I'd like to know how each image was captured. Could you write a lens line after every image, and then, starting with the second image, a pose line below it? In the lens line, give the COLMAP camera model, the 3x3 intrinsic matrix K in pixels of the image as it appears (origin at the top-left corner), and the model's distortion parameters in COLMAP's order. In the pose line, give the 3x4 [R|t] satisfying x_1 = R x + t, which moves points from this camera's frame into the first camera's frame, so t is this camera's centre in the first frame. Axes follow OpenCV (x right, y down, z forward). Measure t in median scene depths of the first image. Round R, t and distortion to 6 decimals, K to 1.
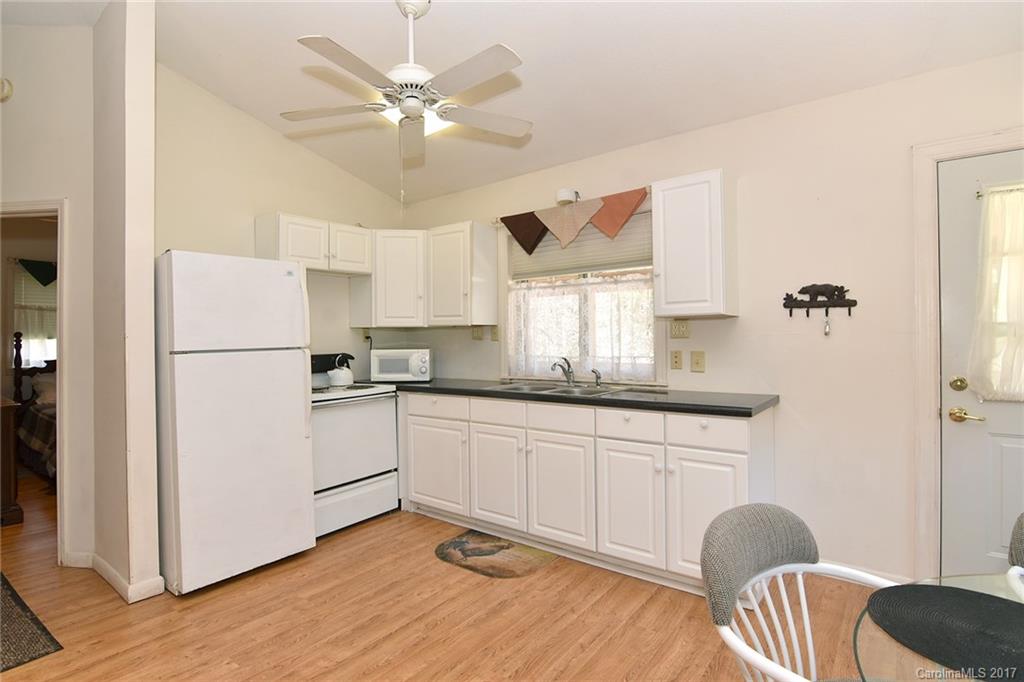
lens RADIAL K [[507.0, 0, 501.4], [0, 507.0, 338.1], [0, 0, 1]] dist [-0.014474, -0.000801]
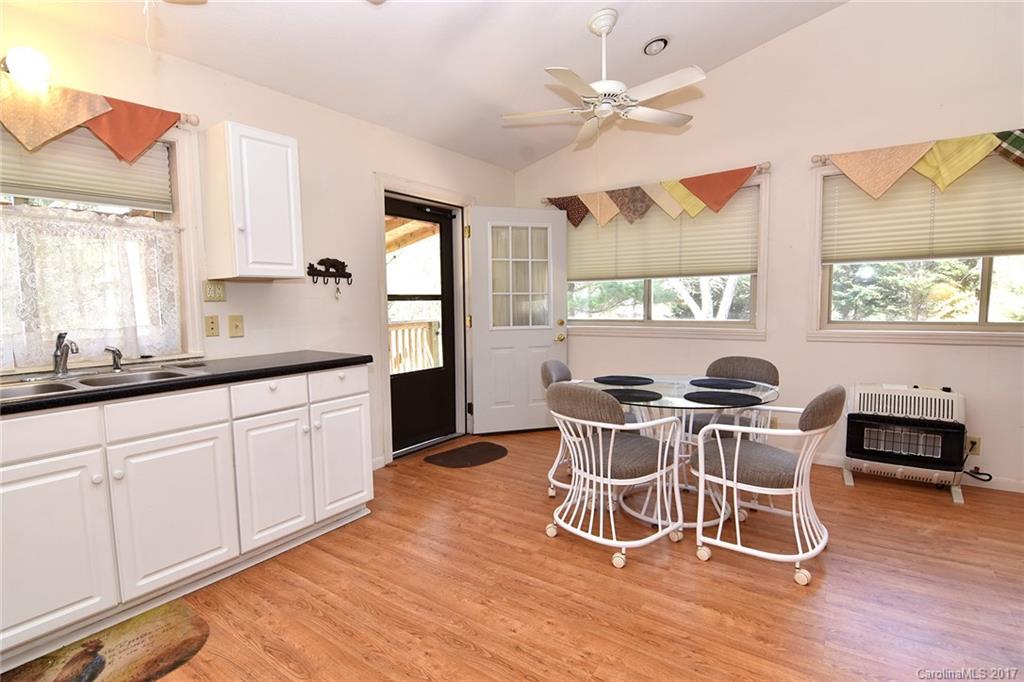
lens RADIAL K [[507.0, 0, 485.7], [0, 507.0, 358.5], [0, 0, 1]] dist [-0.014474, -0.000801]
pose [[-0.022229, -0.096883, 0.995047, -0.576649], [0.019823, 0.995055, 0.097327, 0.023409], [-0.999556, 0.021889, -0.020198, 0.557896]]
